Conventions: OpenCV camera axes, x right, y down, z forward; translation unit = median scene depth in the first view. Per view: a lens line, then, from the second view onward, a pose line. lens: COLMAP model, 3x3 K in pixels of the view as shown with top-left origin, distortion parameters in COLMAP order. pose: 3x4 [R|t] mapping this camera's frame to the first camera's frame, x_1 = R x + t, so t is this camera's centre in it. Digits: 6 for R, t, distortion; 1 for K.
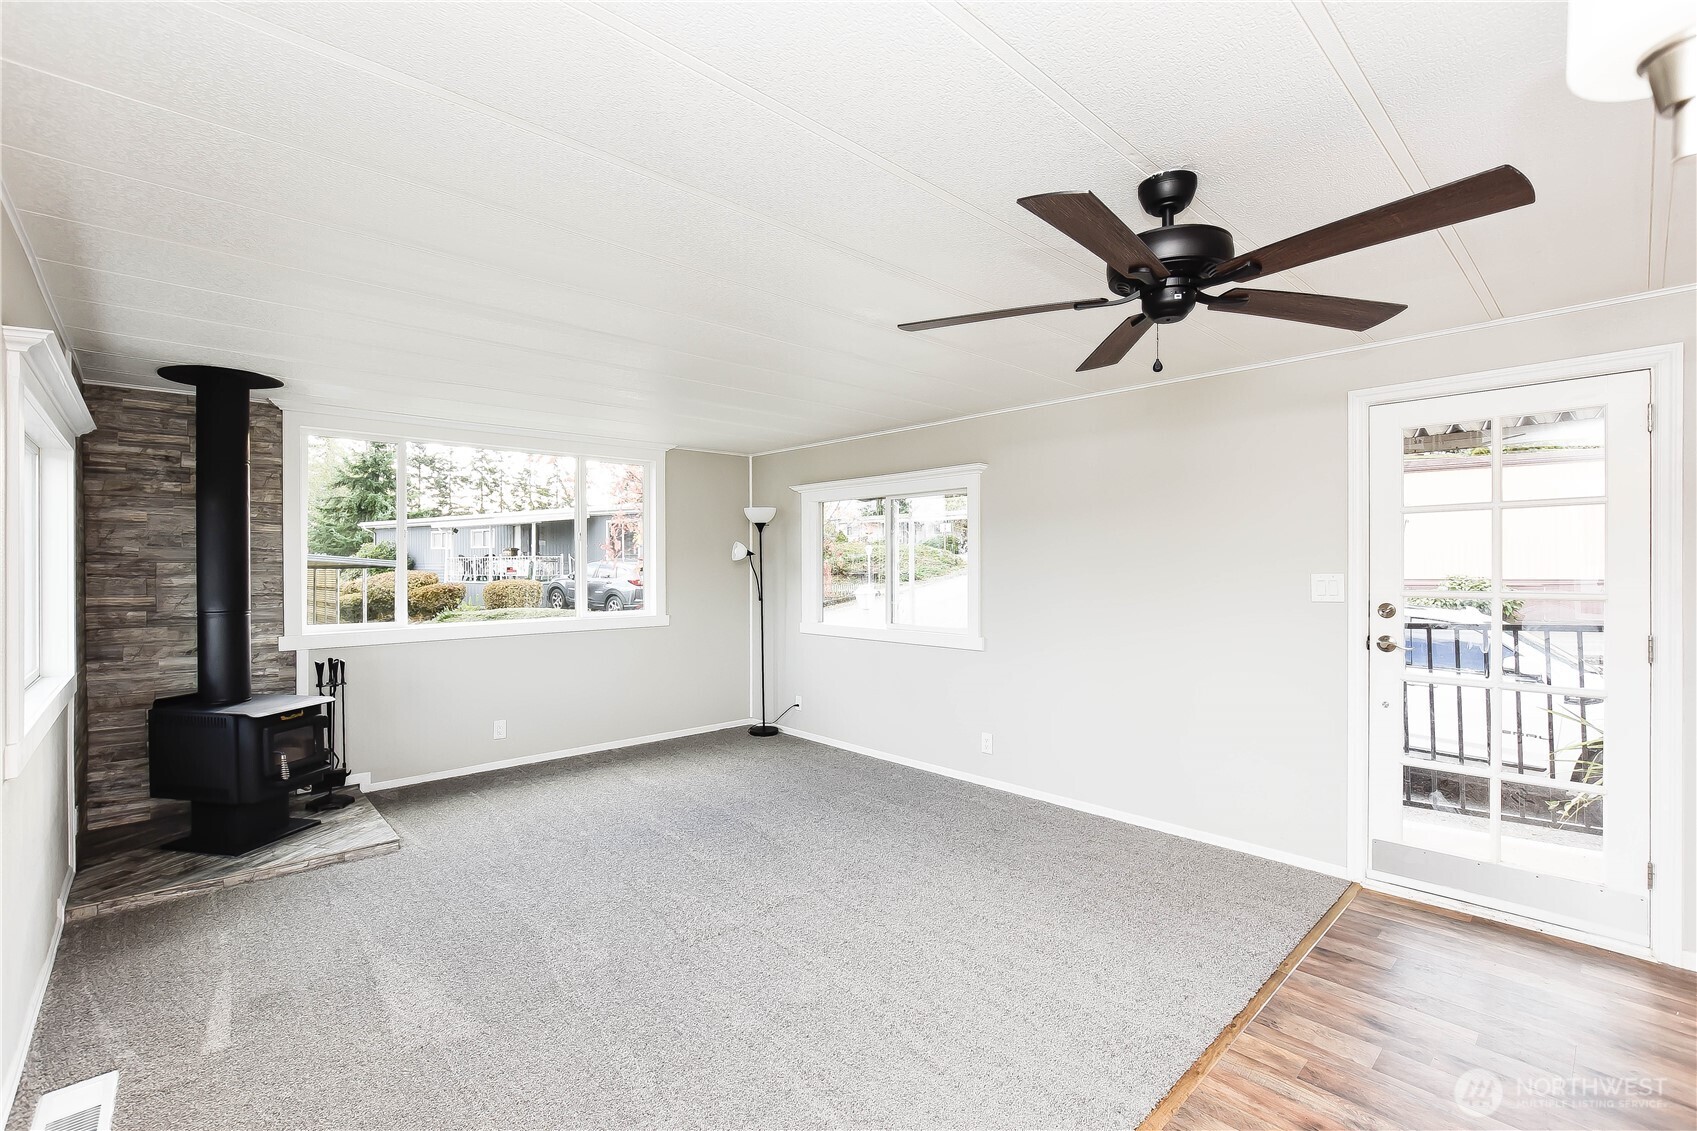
lens RADIAL K [[741.0, 0, 839.0], [0, 741.0, 552.7], [0, 0, 1]] dist [-0.016814, 0.000896]
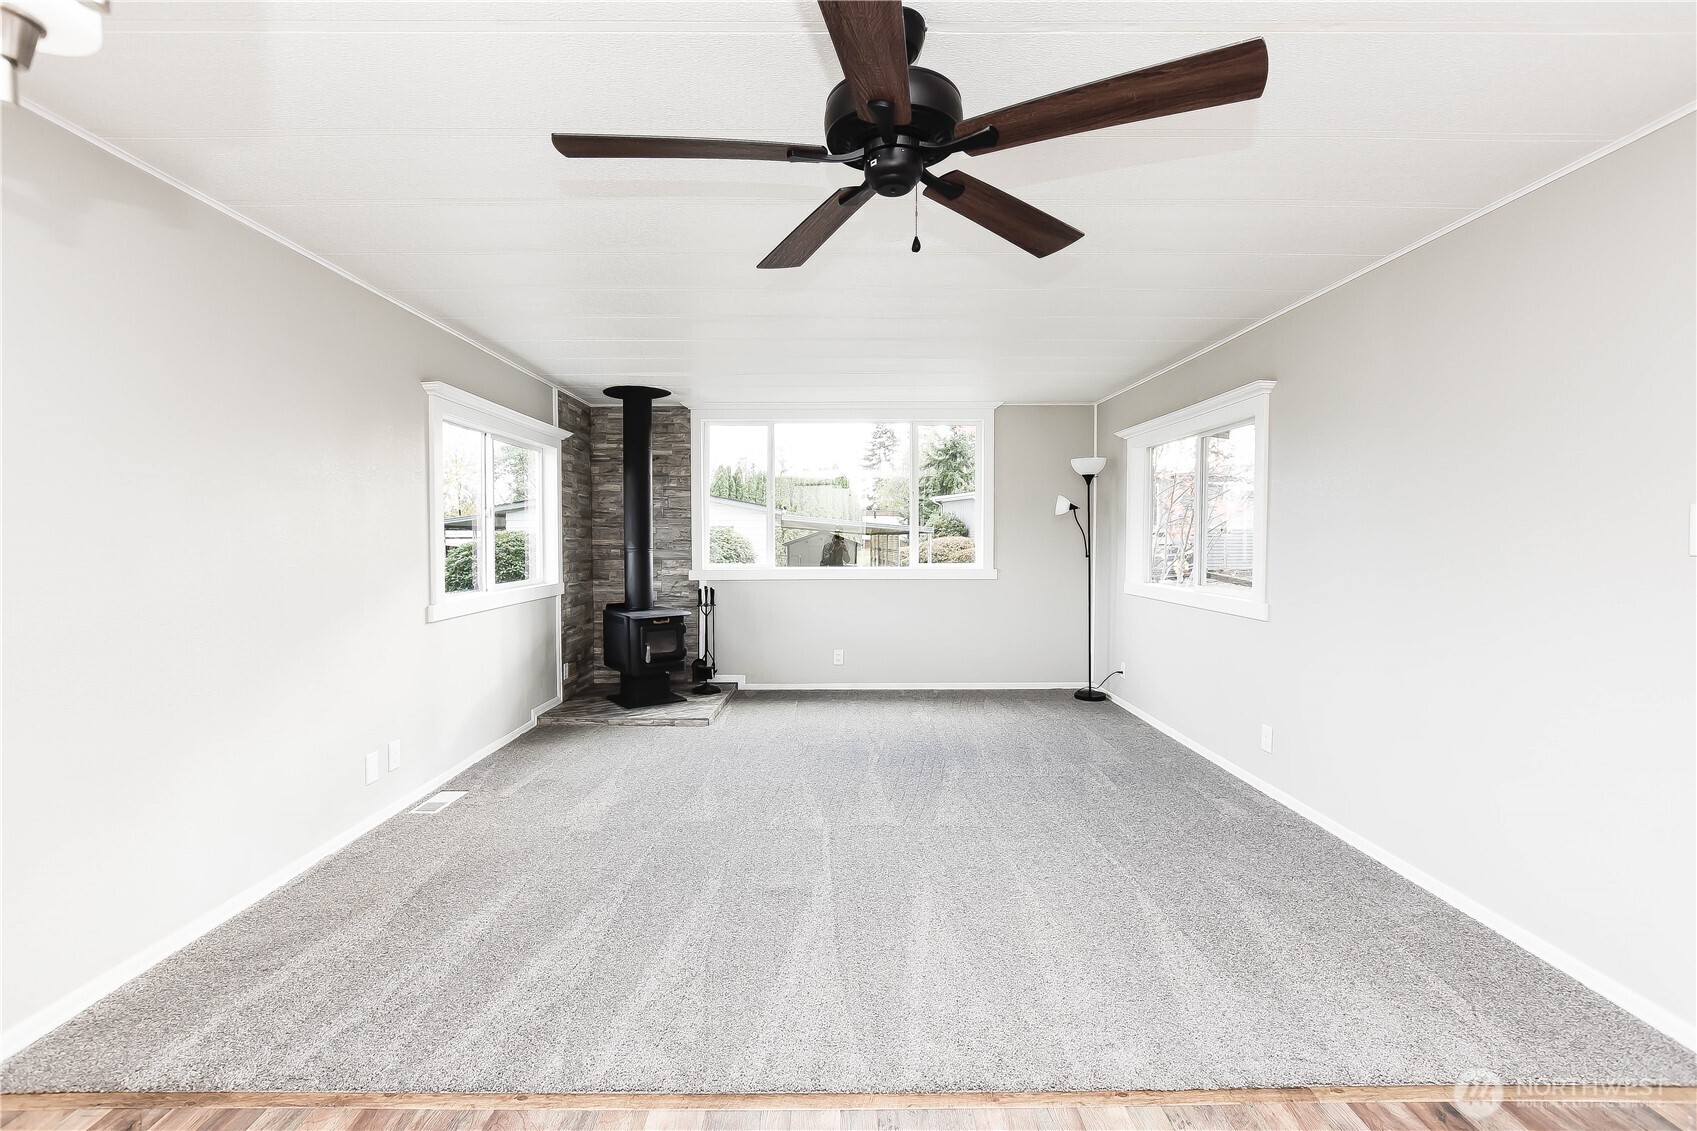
lens RADIAL K [[741.0, 0, 839.0], [0, 741.0, 552.7], [0, 0, 1]] dist [-0.016814, 0.000896]
pose [[0.739821, 0.018574, -0.672547, 0.414595], [0.008662, 0.999273, 0.037126, 0.029886], [0.672748, -0.033292, 0.739123, 0.134740]]
